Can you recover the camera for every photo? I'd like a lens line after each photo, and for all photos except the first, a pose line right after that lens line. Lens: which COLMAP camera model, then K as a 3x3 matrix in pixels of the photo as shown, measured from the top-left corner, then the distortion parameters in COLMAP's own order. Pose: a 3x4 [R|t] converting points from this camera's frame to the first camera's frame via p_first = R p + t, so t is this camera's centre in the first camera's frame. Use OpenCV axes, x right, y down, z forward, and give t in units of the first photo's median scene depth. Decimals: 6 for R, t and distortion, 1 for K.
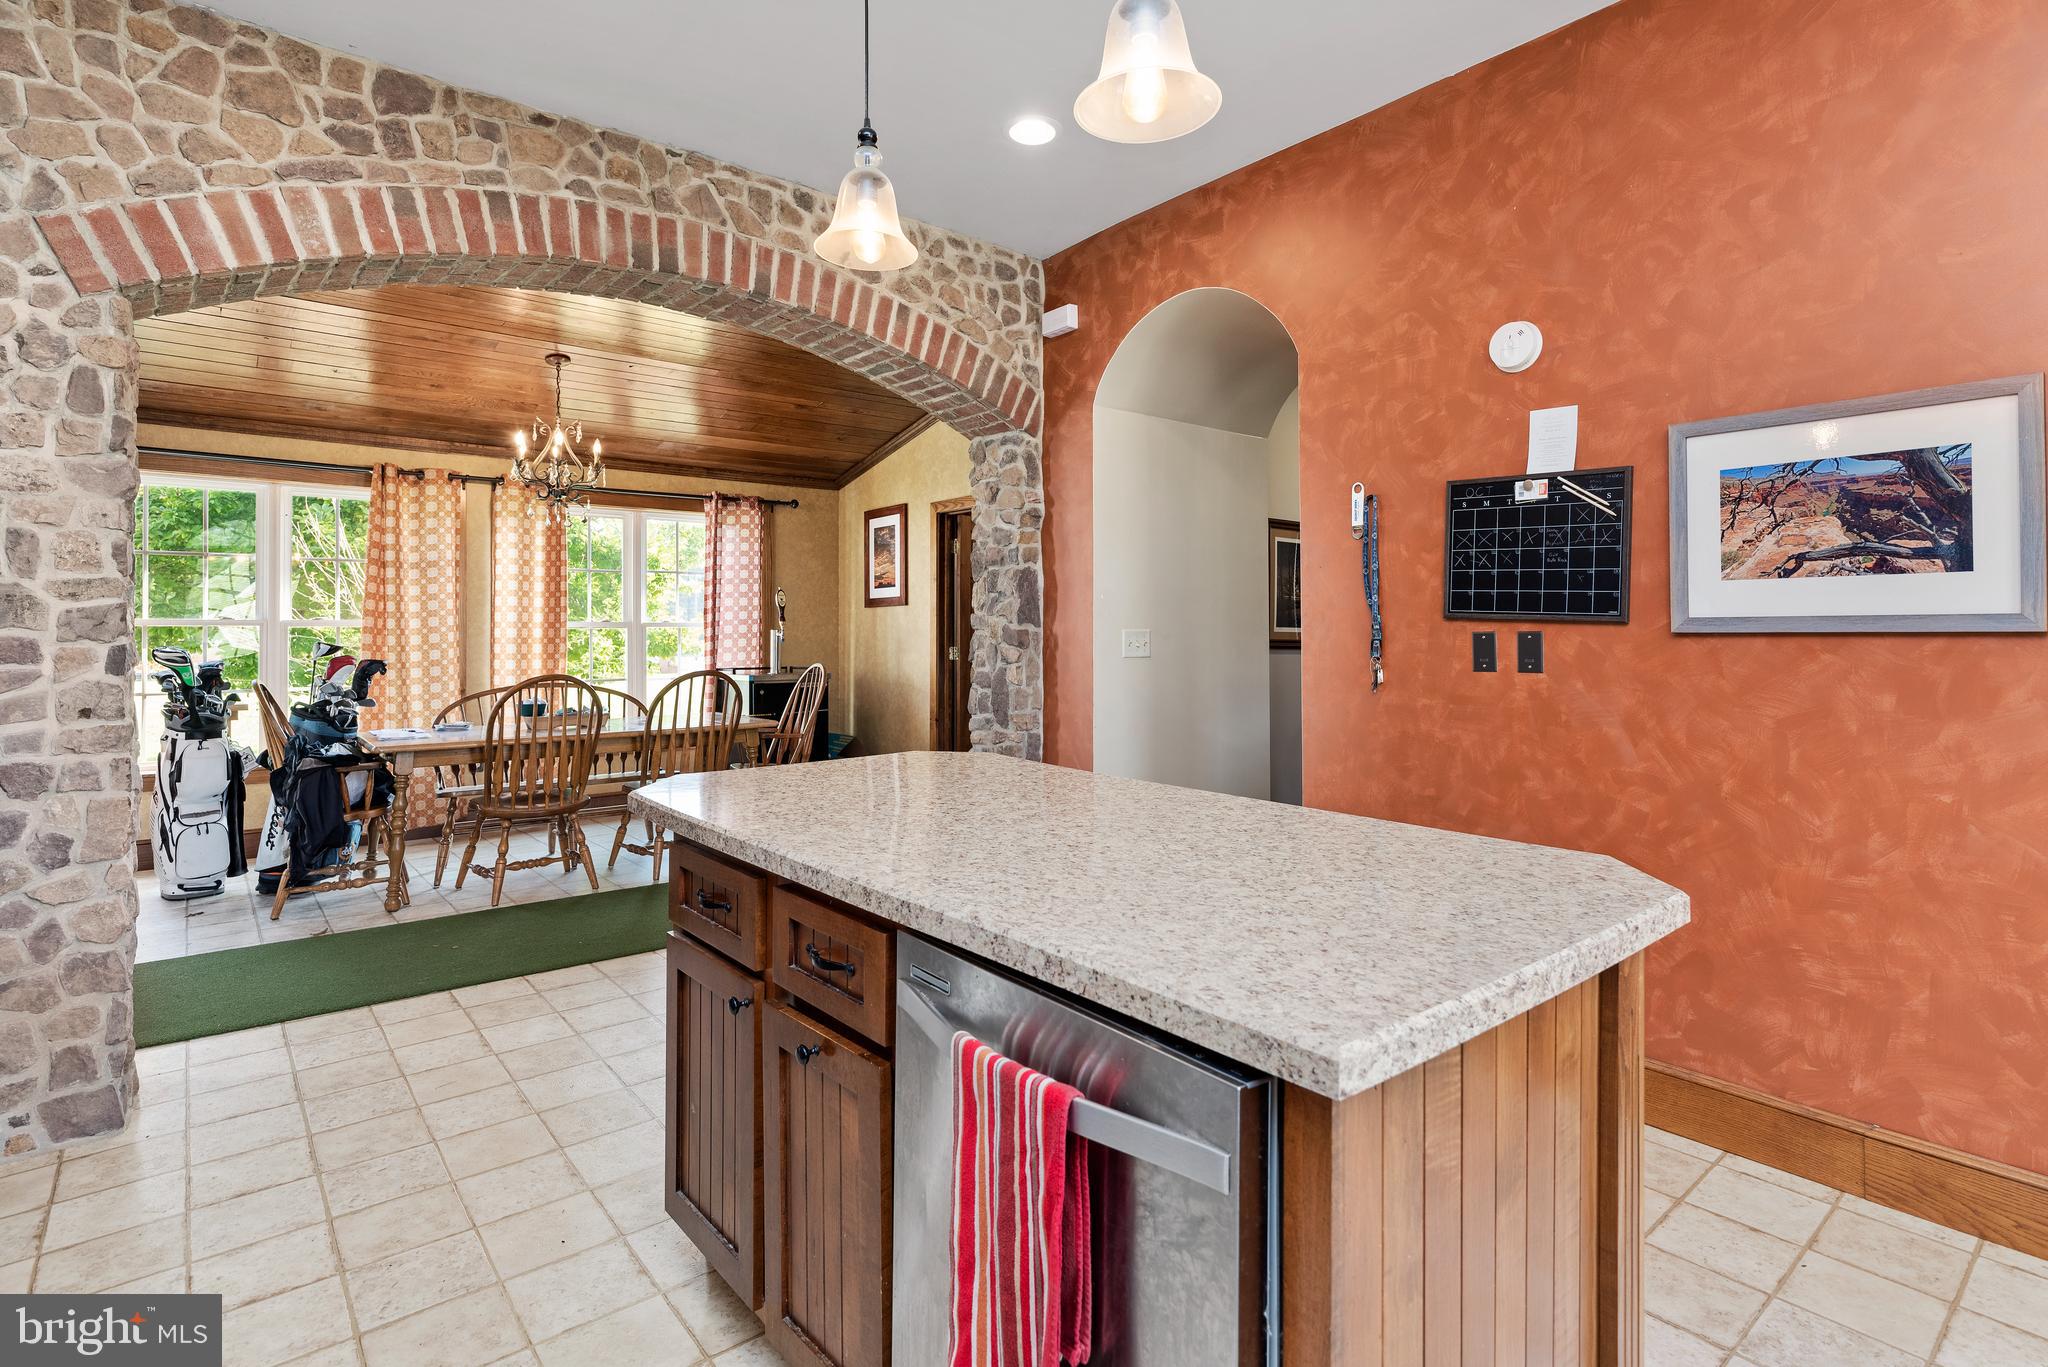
lens RADIAL K [[1019.7, 0, 1027.5], [0, 1019.7, 612.2], [0, 0, 1]] dist [0.000484, 0.000568]
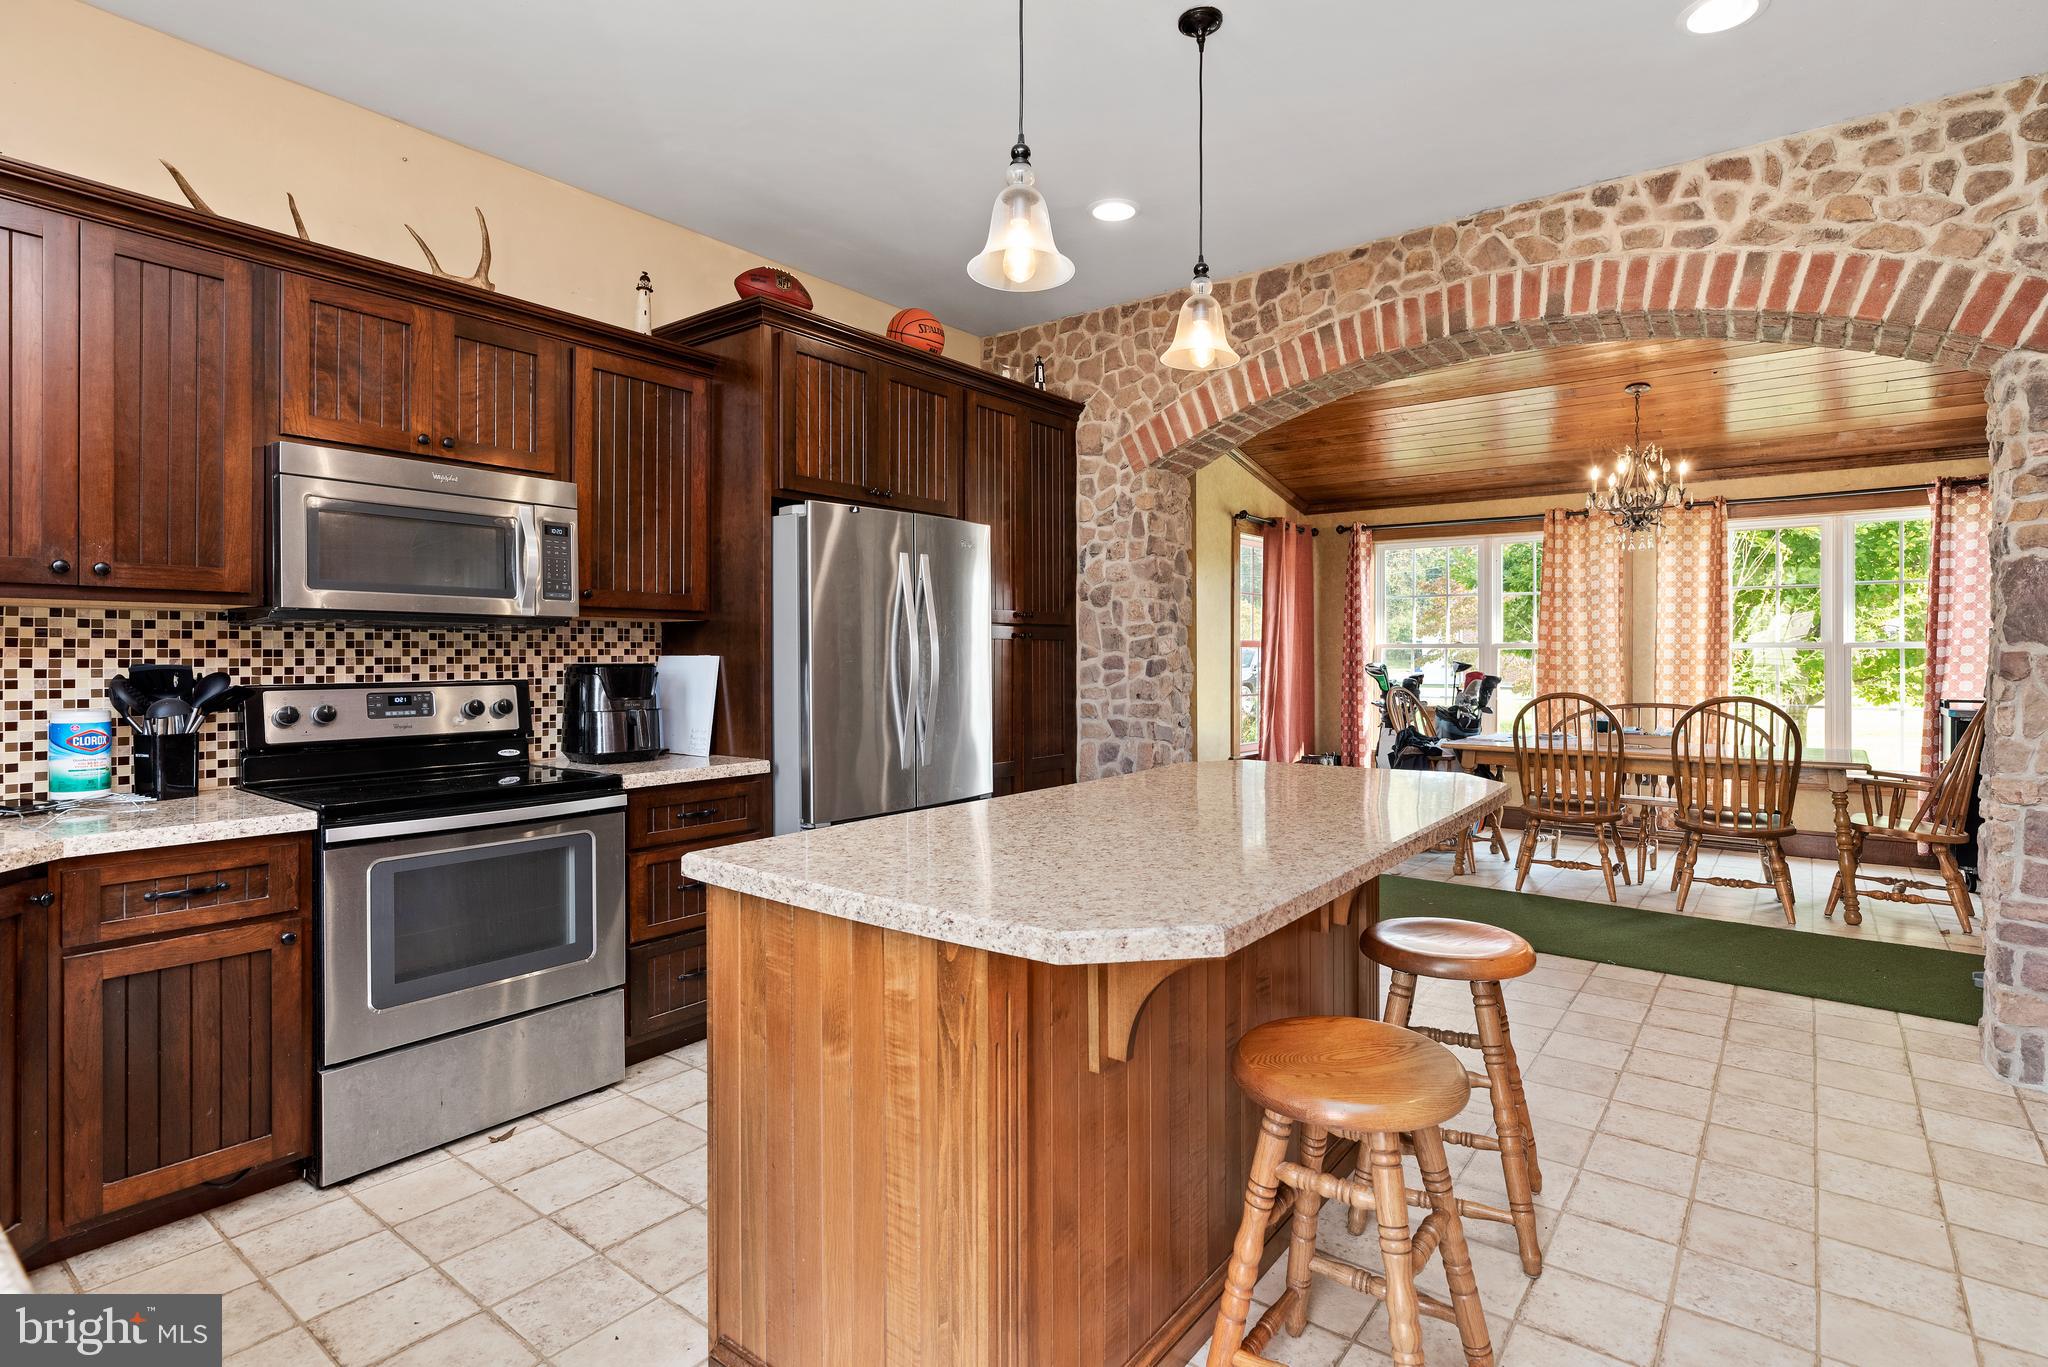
lens RADIAL K [[1002.5, 0, 1059.6], [0, 1002.5, 649.4], [0, 0, 1]] dist [0.003088, 0.000716]
pose [[0.233136, -0.001270, -0.972443, 0.596071], [0.017135, 0.999849, 0.002802, 0.003482], [0.972293, -0.017317, 0.233122, 0.301726]]
